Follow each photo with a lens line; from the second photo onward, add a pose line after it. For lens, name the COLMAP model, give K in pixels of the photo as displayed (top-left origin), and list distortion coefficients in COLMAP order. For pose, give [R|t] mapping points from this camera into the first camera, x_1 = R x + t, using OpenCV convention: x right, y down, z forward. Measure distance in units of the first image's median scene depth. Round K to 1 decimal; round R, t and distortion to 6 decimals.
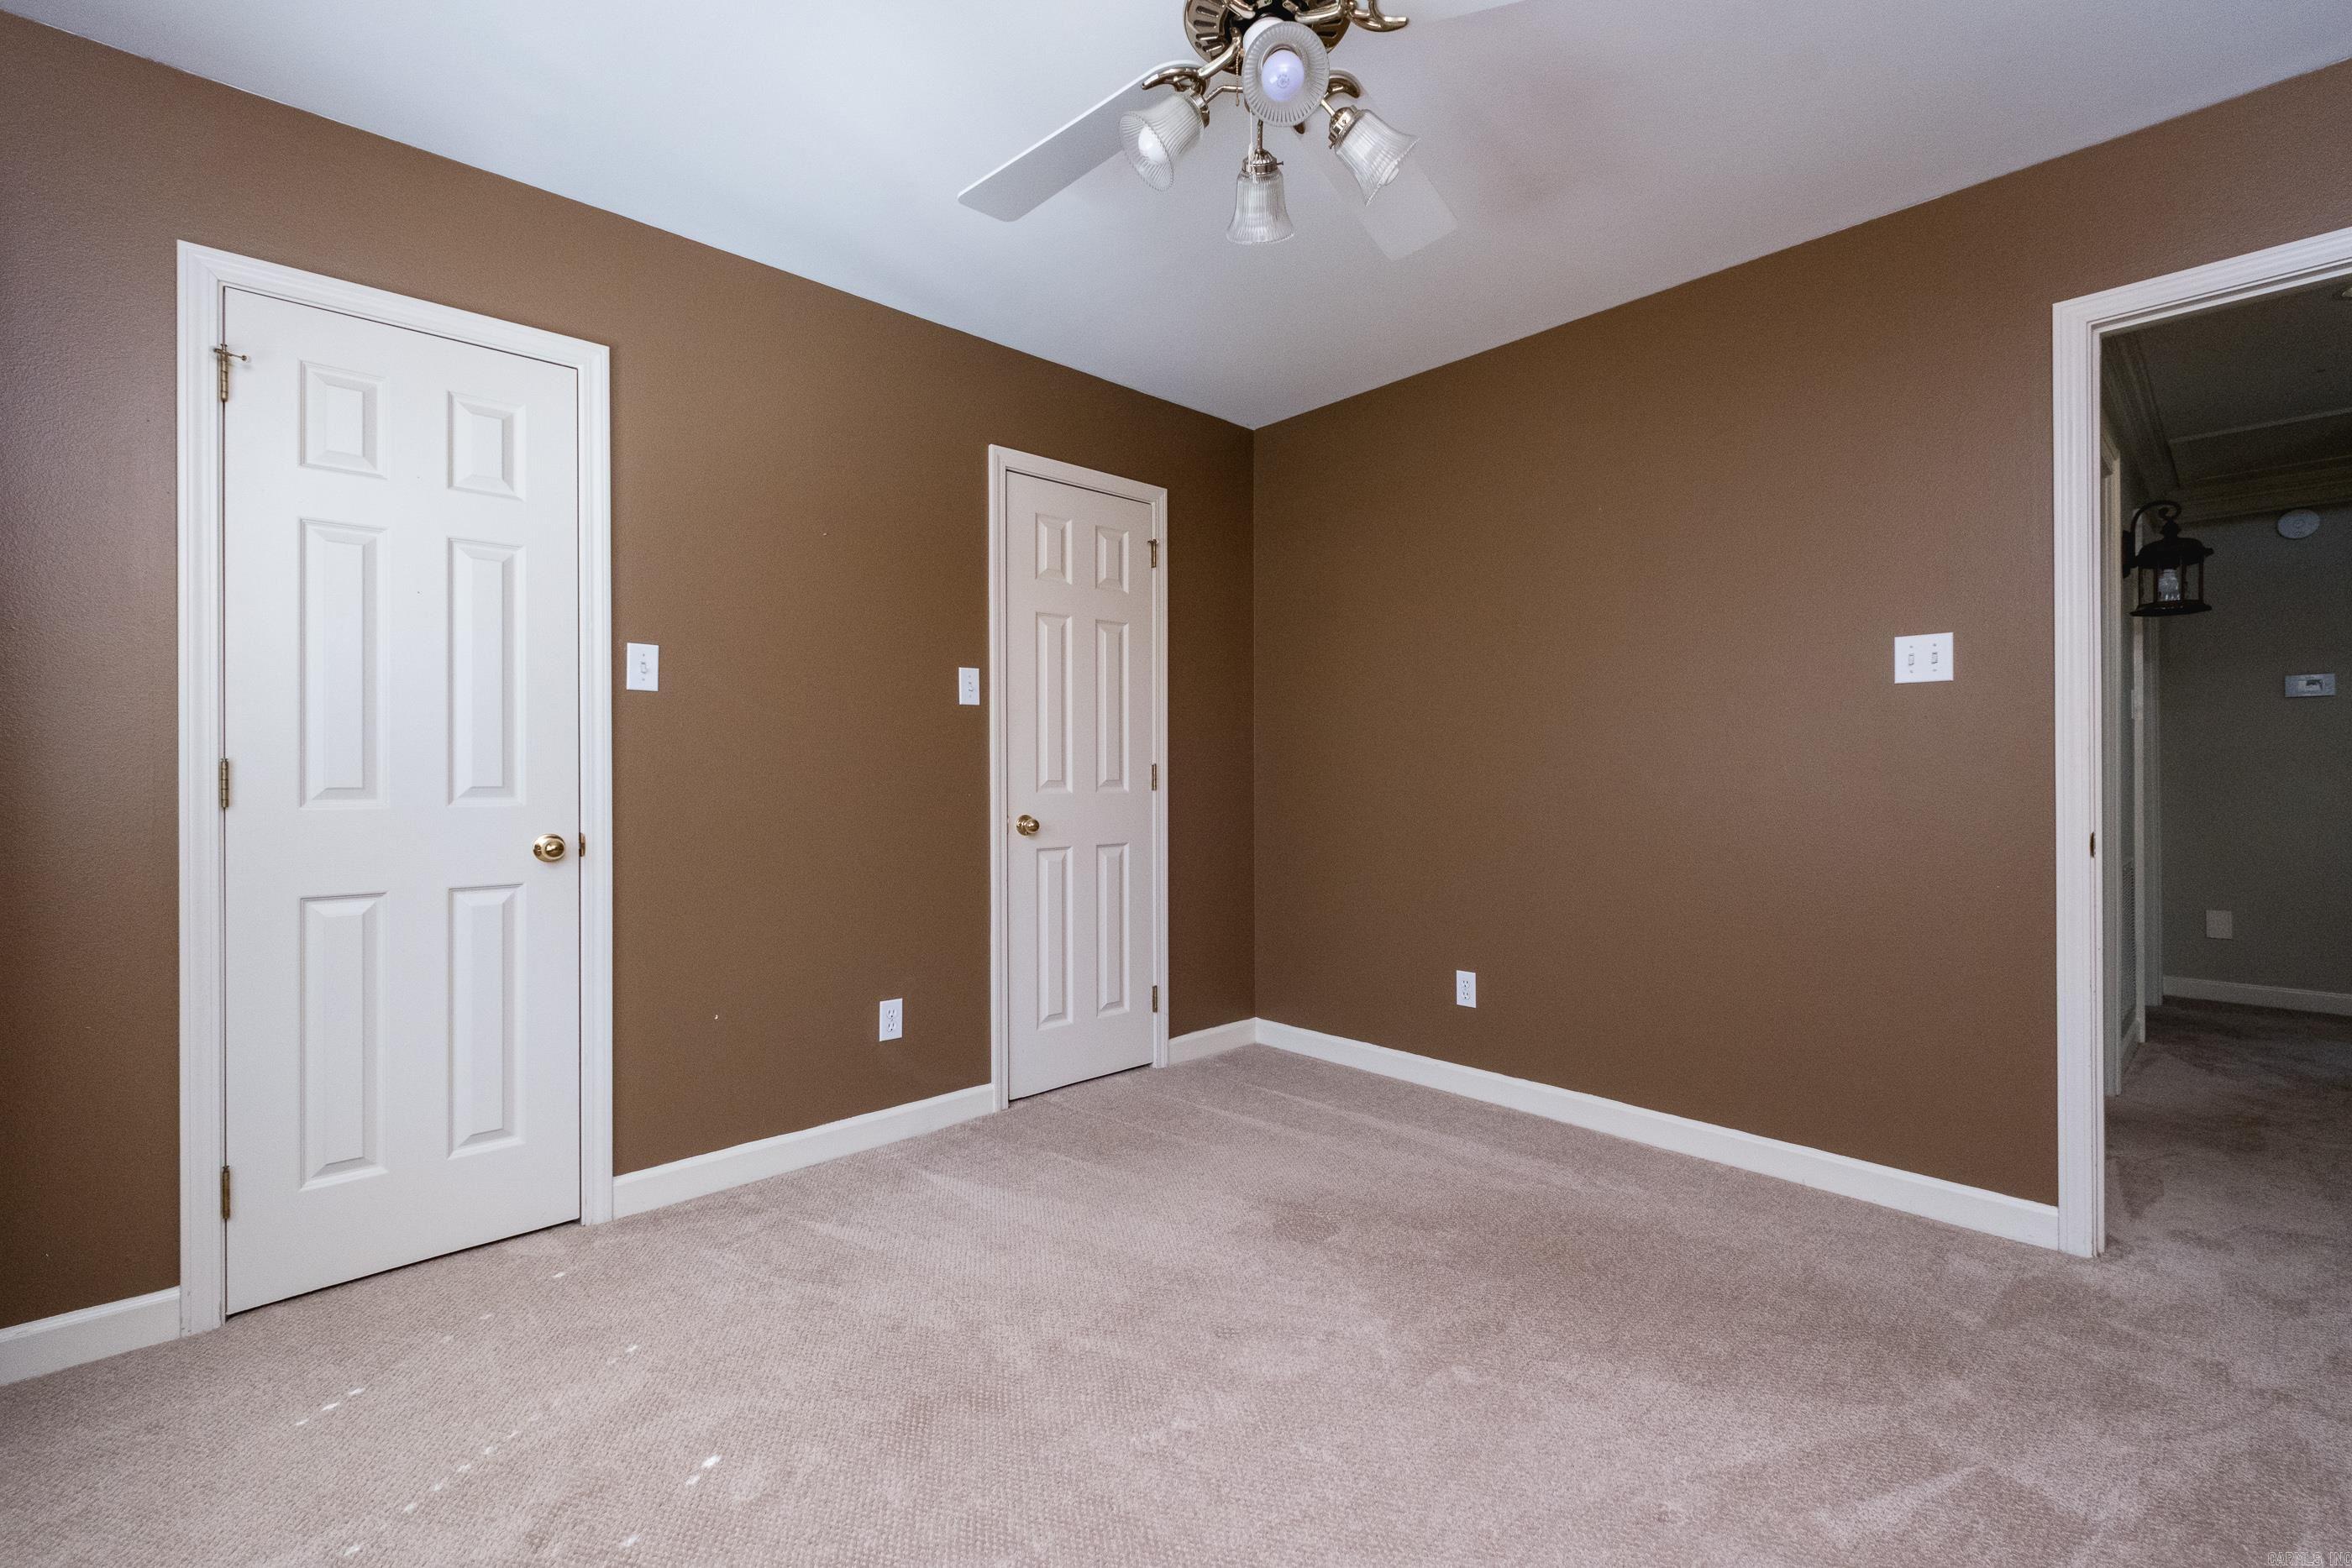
lens RADIAL K [[1021.5, 0, 1197.7], [0, 1021.5, 775.3], [0, 0, 1]] dist [0.009520, -0.007790]
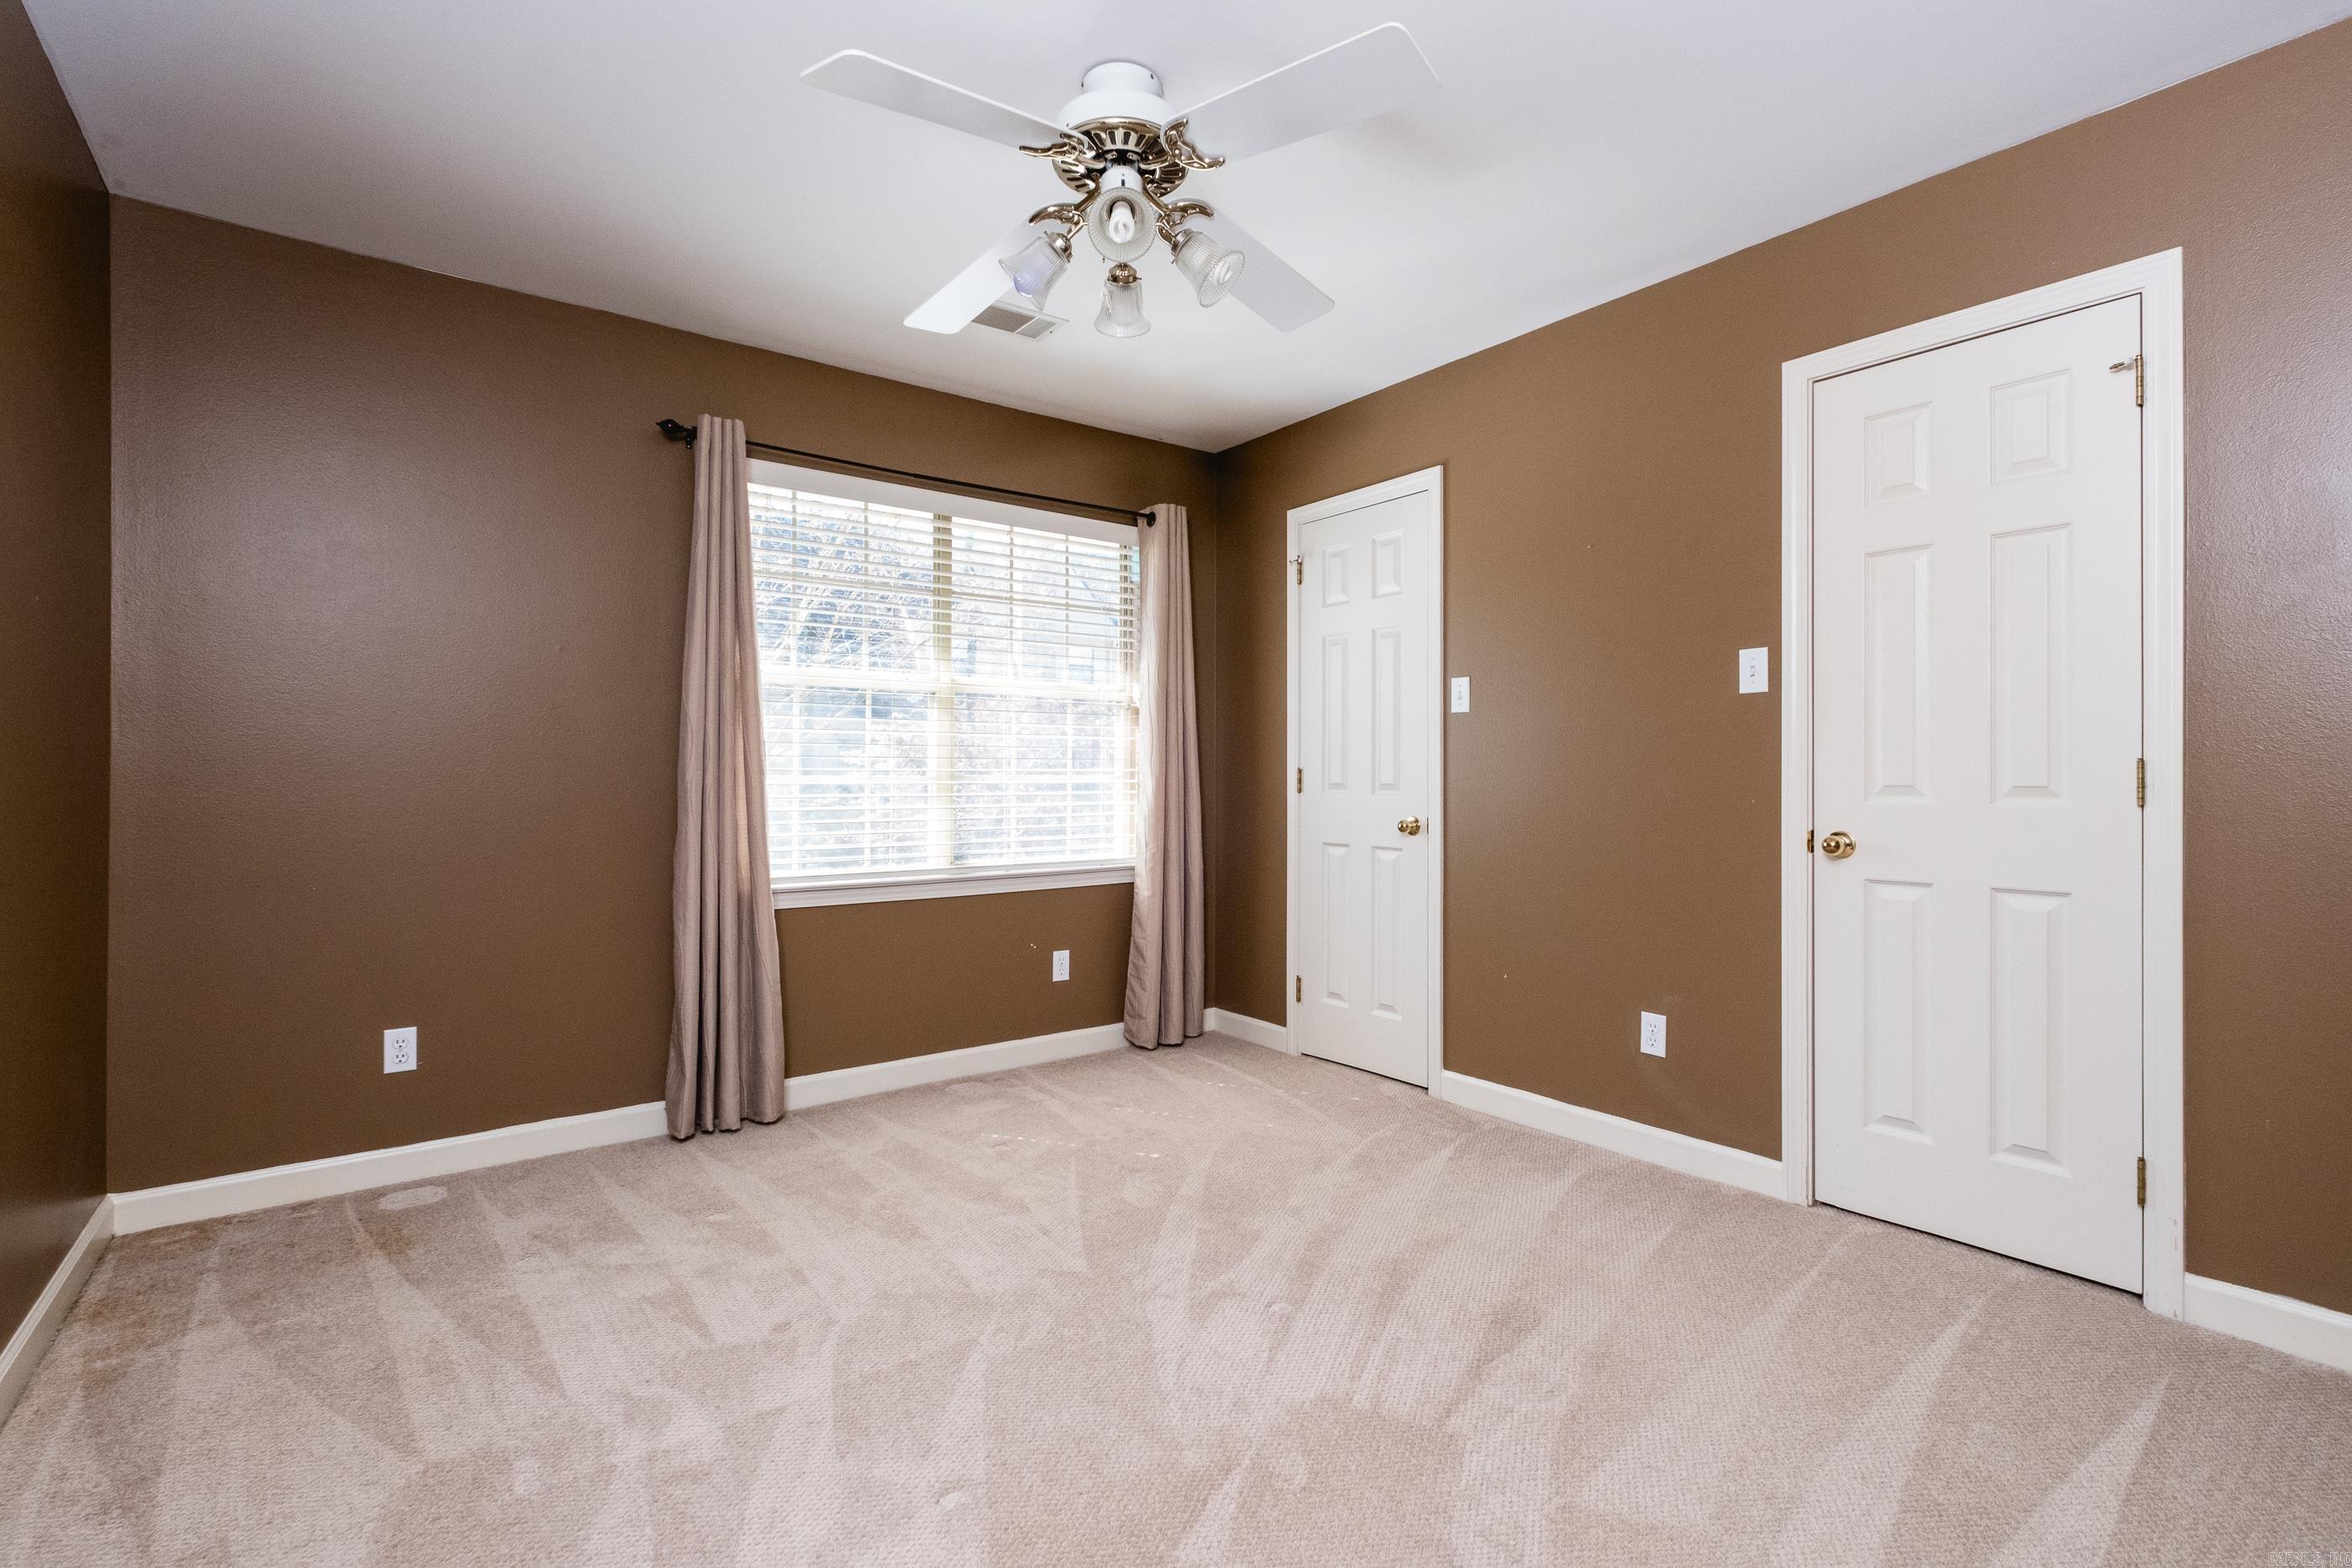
lens RADIAL K [[1021.5, 0, 1189.5], [0, 1021.5, 782.9], [0, 0, 1]] dist [0.009520, -0.007790]
pose [[-0.088812, 0.011405, -0.995983, 0.691122], [0.000612, 0.999935, 0.011396, -0.005996], [0.996048, 0.000403, -0.088813, 0.659930]]
